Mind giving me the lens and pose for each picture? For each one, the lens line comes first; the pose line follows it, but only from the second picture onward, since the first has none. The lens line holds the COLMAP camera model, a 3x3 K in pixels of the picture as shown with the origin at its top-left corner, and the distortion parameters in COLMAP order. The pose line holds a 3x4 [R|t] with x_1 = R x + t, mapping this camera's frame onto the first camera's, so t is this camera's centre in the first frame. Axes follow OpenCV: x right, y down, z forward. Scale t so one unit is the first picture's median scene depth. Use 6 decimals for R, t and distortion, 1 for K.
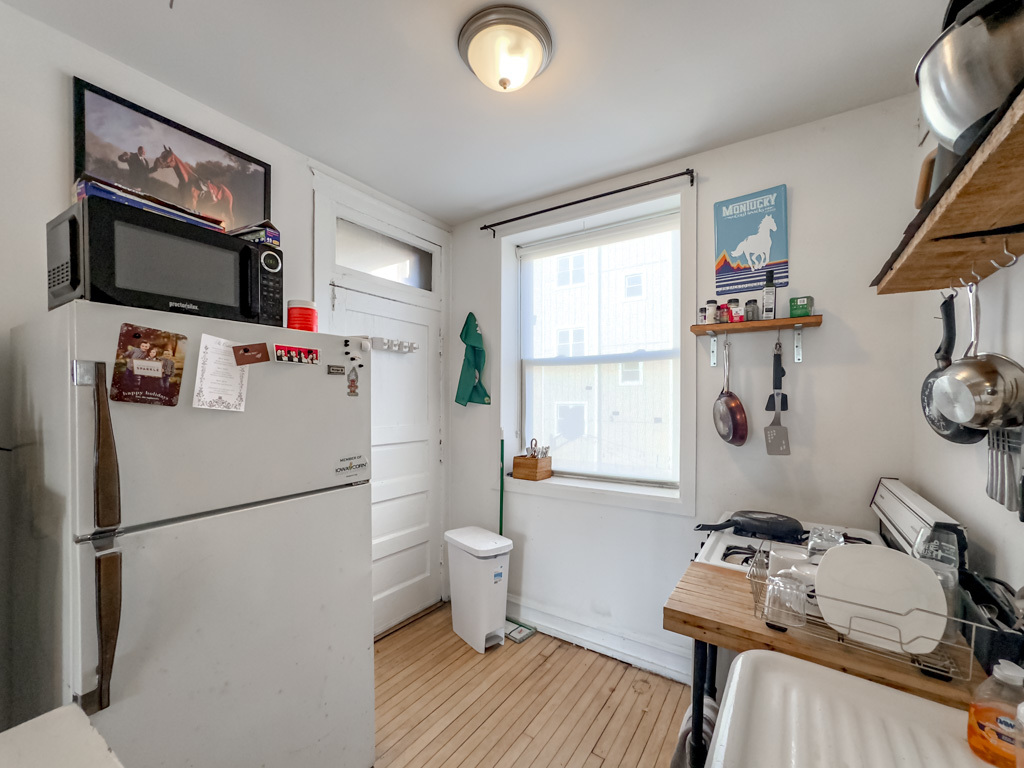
lens RADIAL K [[424.7, 0, 510.1], [0, 424.7, 410.2], [0, 0, 1]] dist [-0.039454, 0.015743]
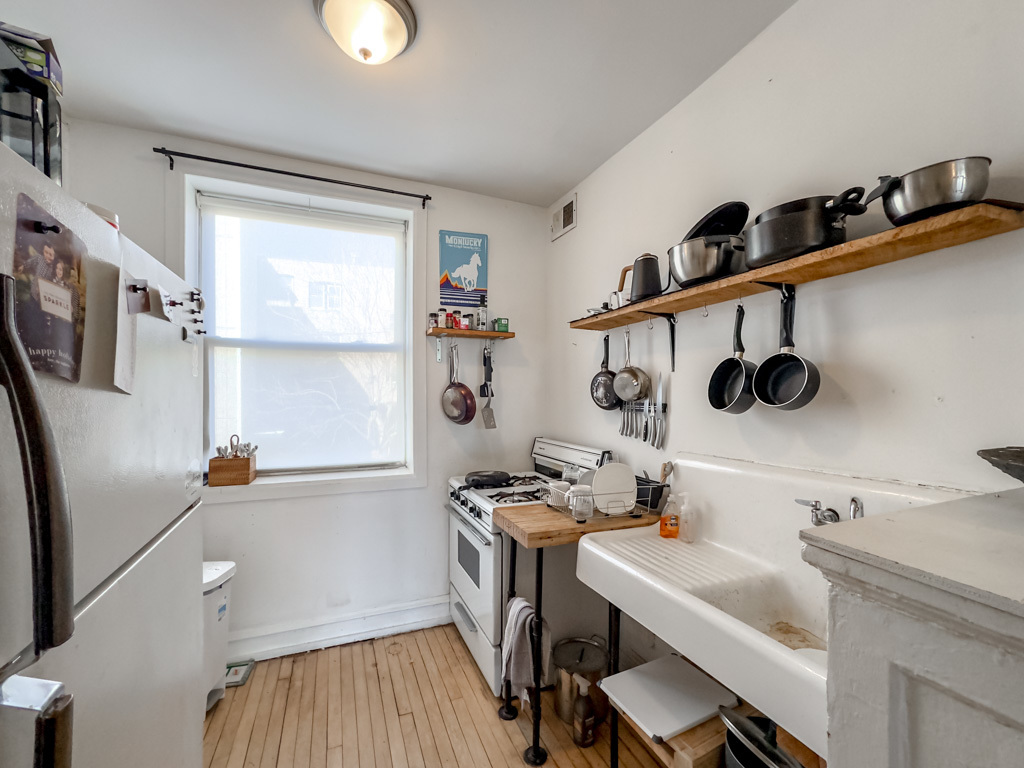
lens RADIAL K [[424.7, 0, 510.1], [0, 424.7, 410.2], [0, 0, 1]] dist [-0.039454, 0.015743]
pose [[0.544569, -0.033776, 0.838036, -0.531115], [0.021280, 0.999424, 0.026453, 0.010496], [-0.838446, 0.003427, 0.544973, 0.172298]]
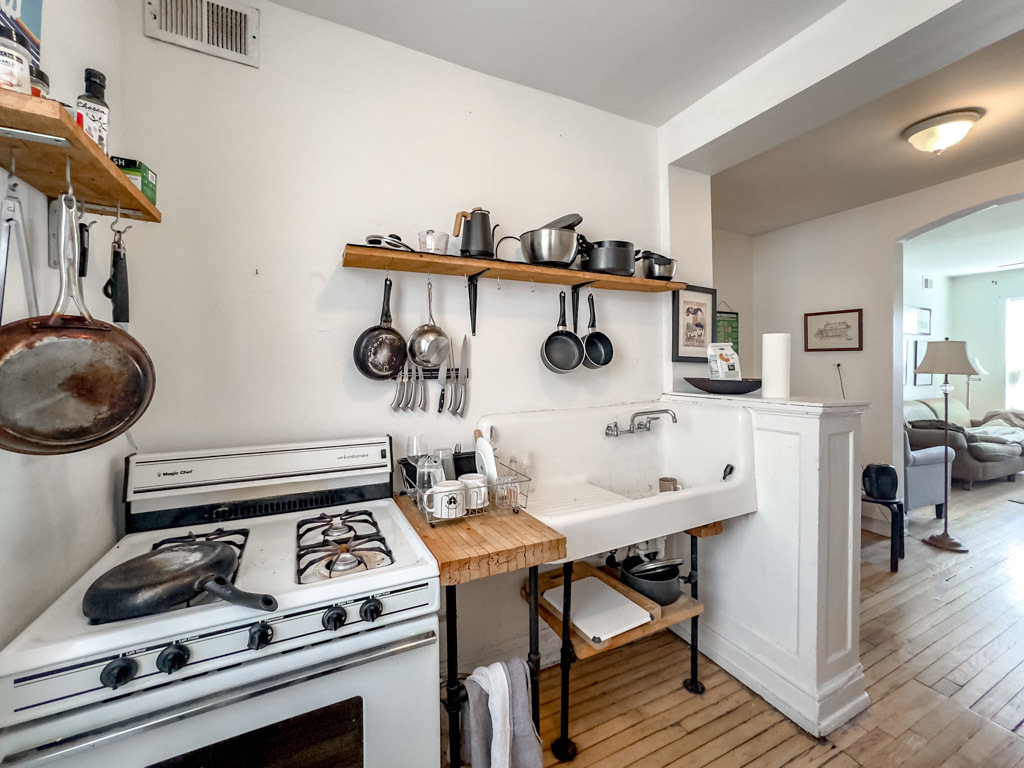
lens RADIAL K [[421.2, 0, 512.3], [0, 421.2, 375.0], [0, 0, 1]] dist [-0.037434, 0.016463]
pose [[-0.870435, -0.001078, 0.492283, -0.028292], [0.020187, 0.999078, 0.037881, 0.009424], [-0.491870, 0.042911, -0.869611, 1.232202]]
